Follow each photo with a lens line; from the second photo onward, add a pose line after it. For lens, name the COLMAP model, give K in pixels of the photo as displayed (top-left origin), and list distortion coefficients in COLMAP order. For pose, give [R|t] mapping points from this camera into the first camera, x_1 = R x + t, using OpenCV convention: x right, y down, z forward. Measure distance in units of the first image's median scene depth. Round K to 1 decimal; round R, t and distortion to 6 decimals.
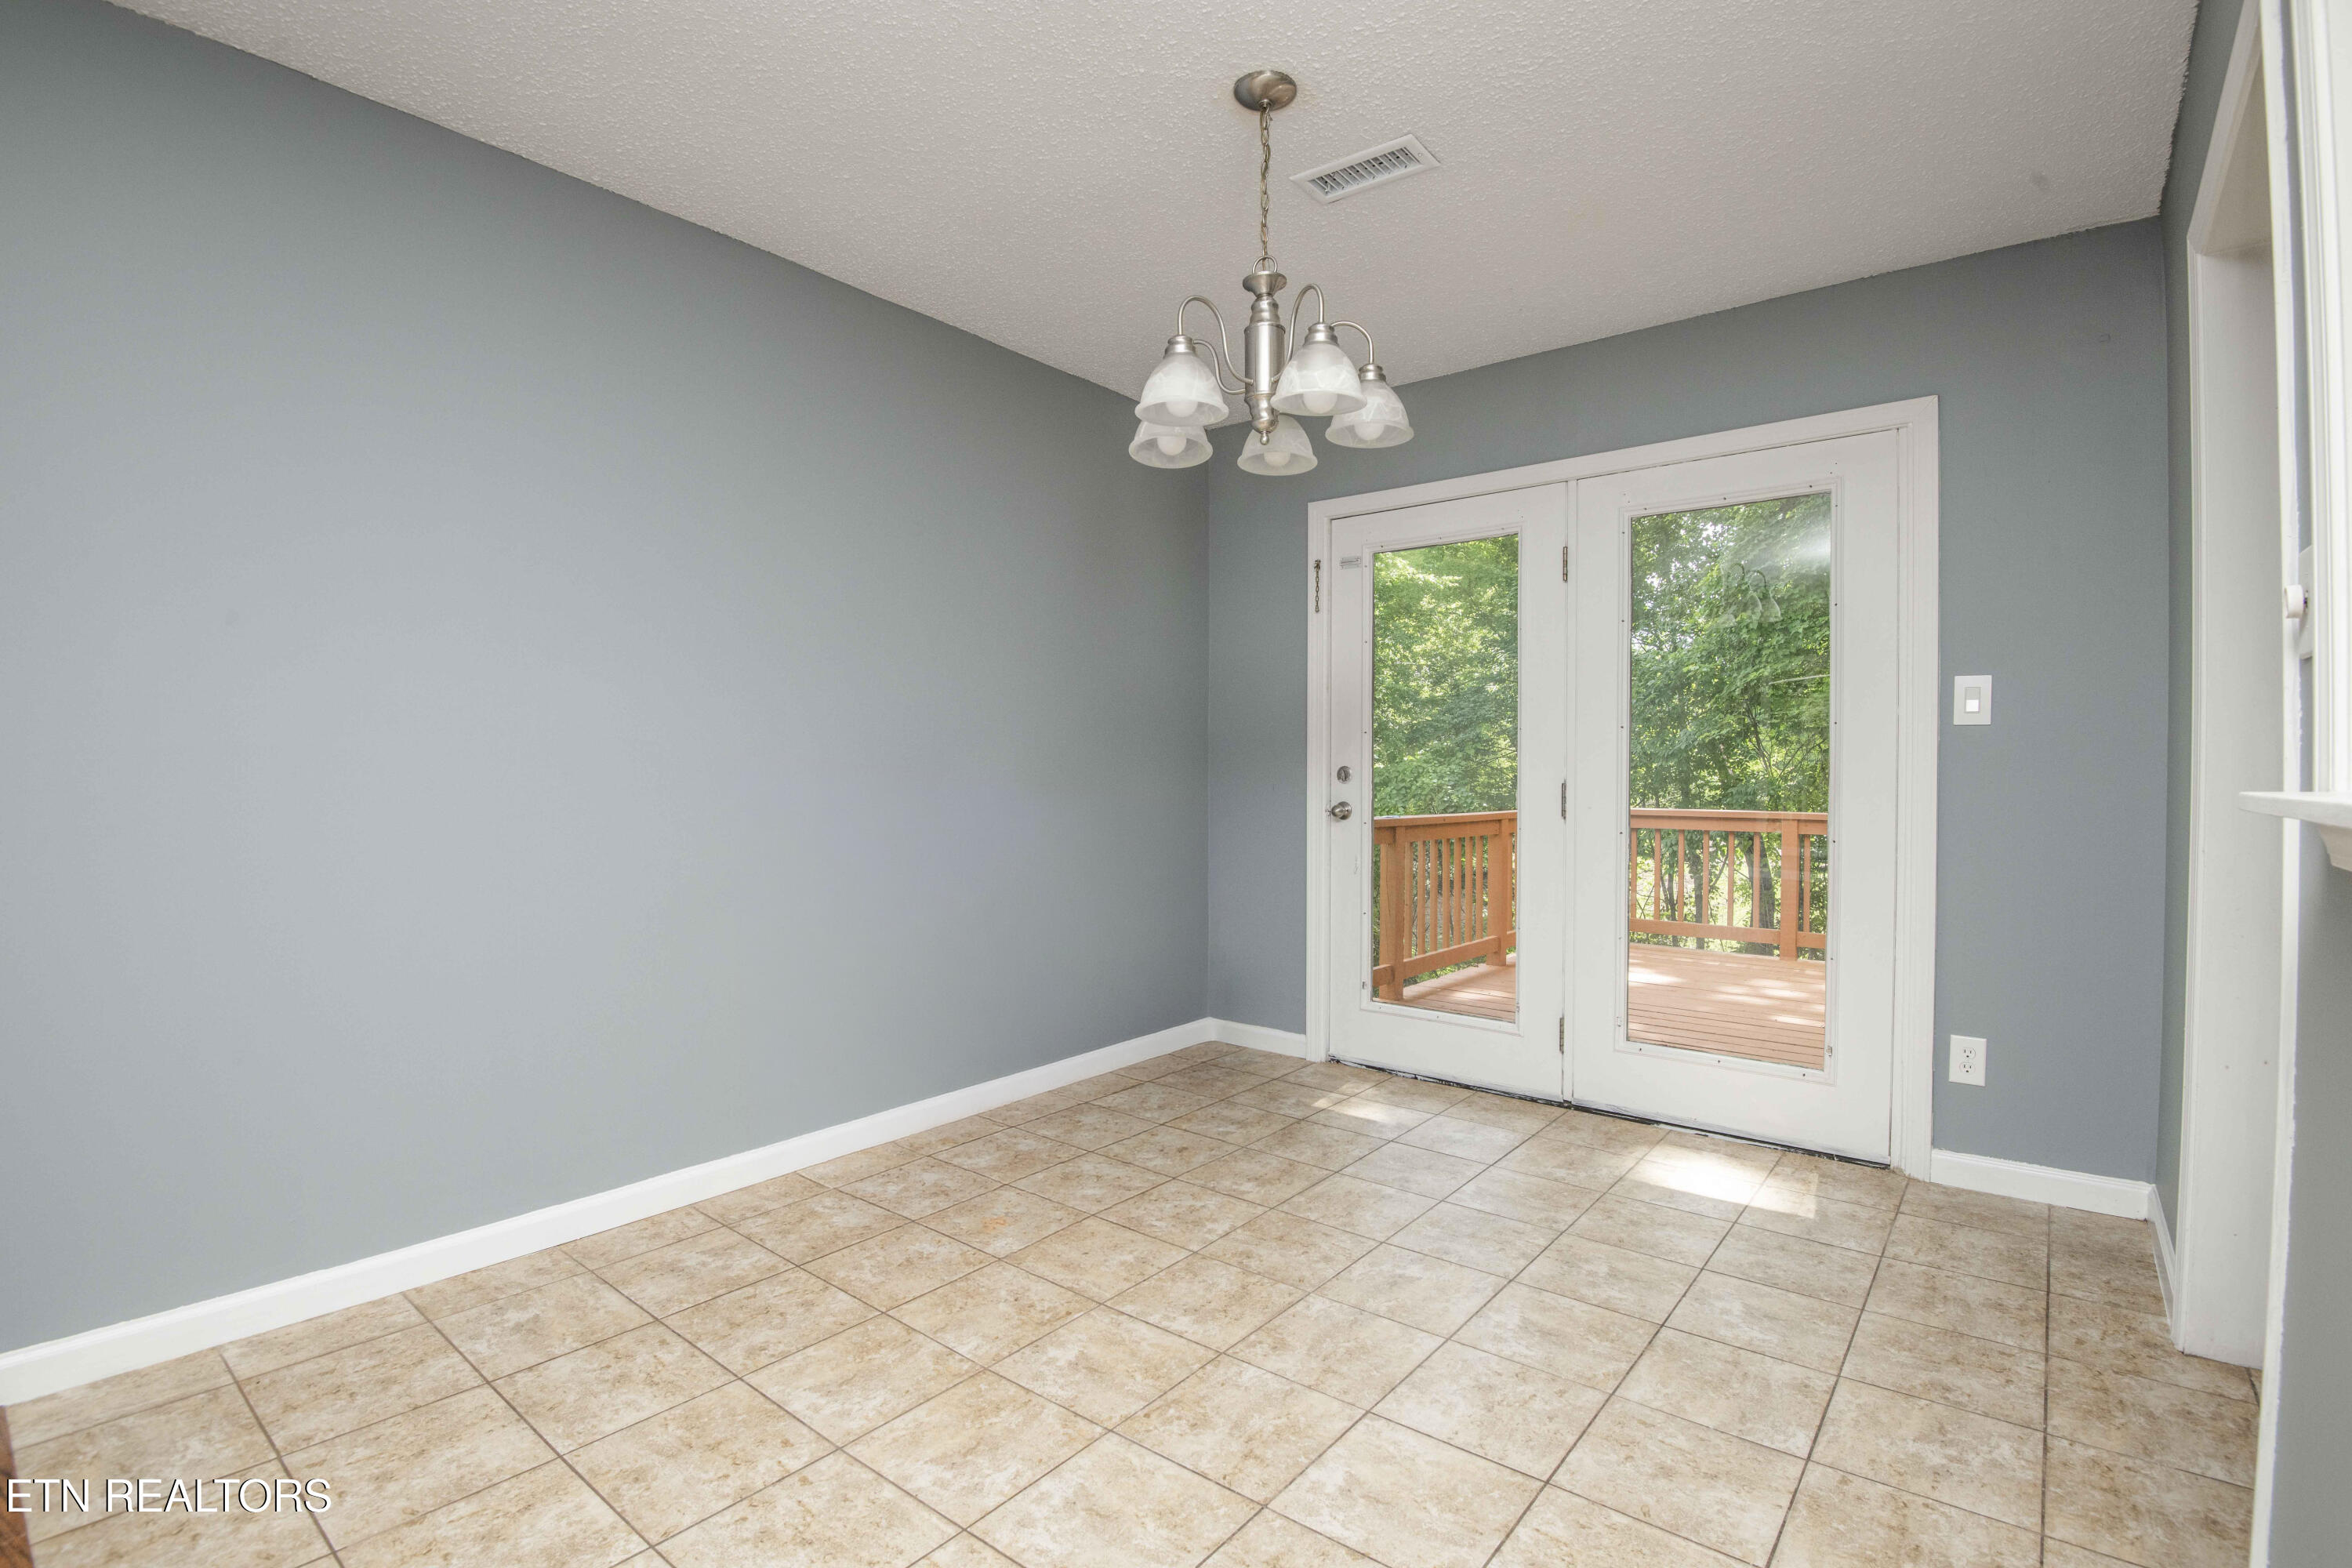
lens RADIAL K [[1092.7, 0, 1177.6], [0, 1092.7, 766.8], [0, 0, 1]] dist [-0.027165, -0.007530]
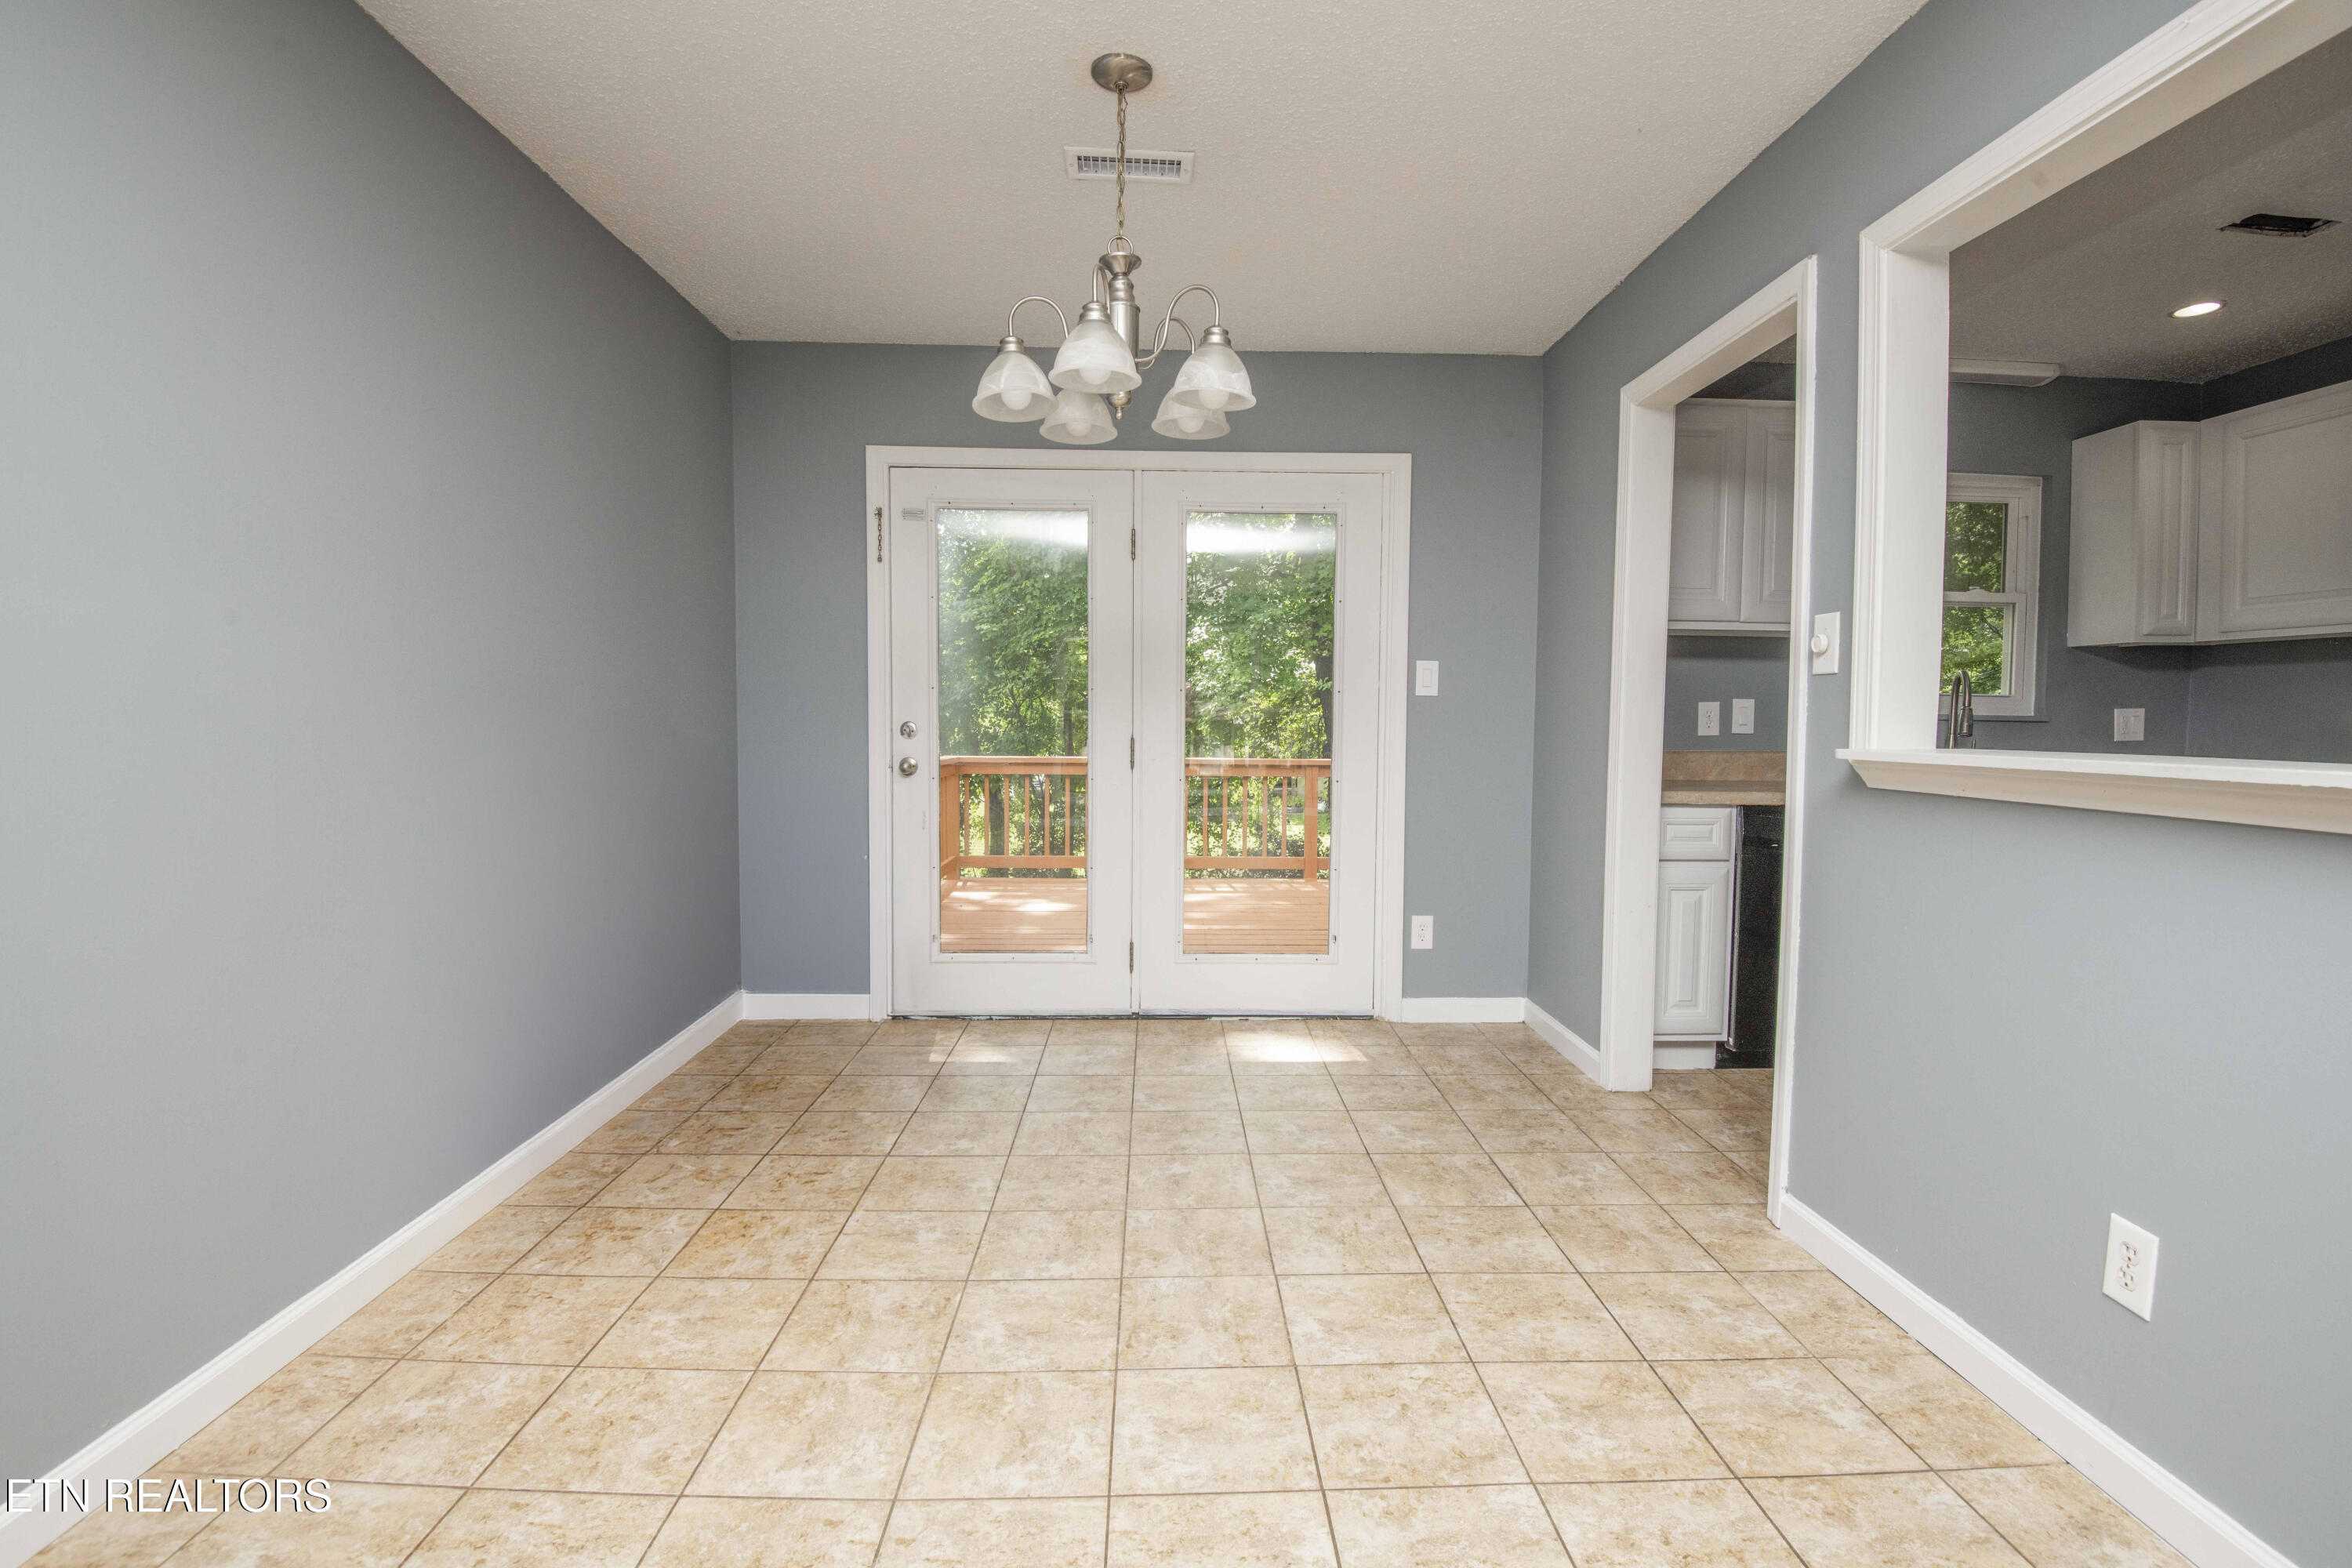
lens RADIAL K [[1092.7, 0, 1194.1], [0, 1092.7, 758.3], [0, 0, 1]] dist [-0.027165, -0.007530]
pose [[0.760864, -0.021225, 0.648564, -0.440801], [-0.004772, 0.999255, 0.038299, -0.008927], [-0.648894, -0.032236, 0.760196, 0.118054]]
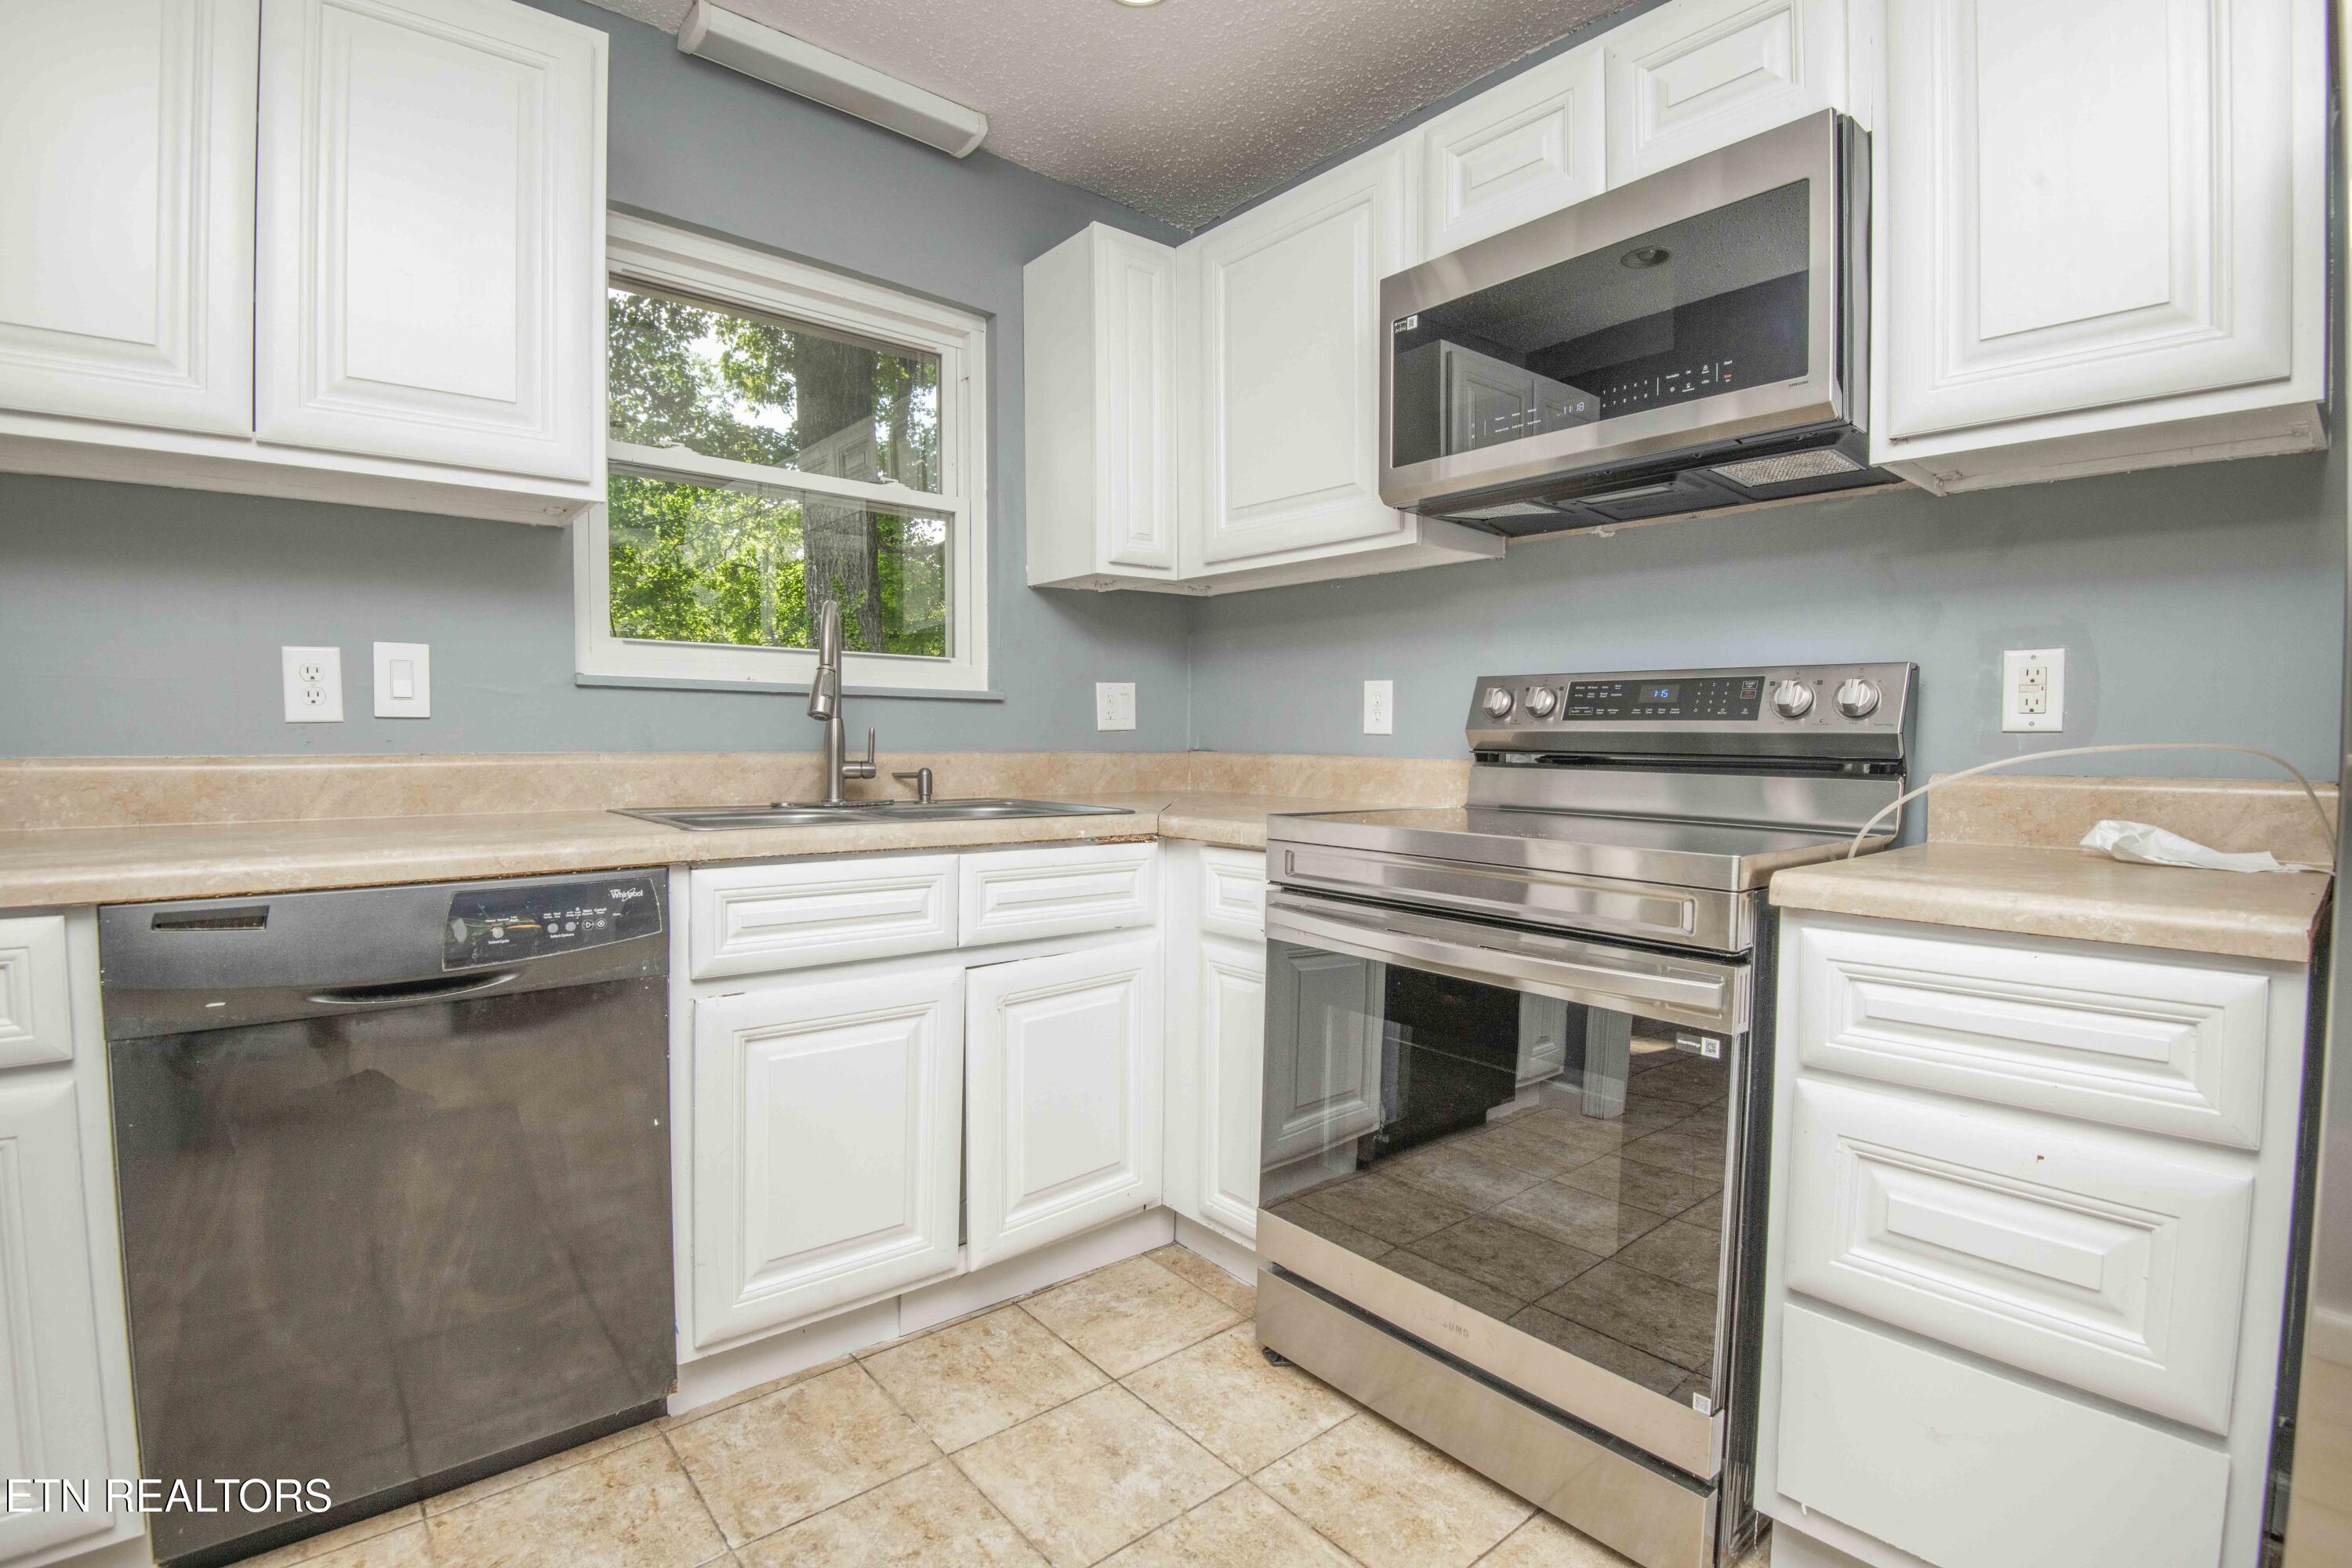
lens RADIAL K [[1092.7, 0, 1179.4], [0, 1092.7, 772.2], [0, 0, 1]] dist [-0.027165, -0.007530]
pose [[0.187206, -0.037434, 0.981607, 0.528177], [-0.001605, 0.999261, 0.038413, 0.018566], [-0.982319, -0.008767, 0.187008, 0.144427]]
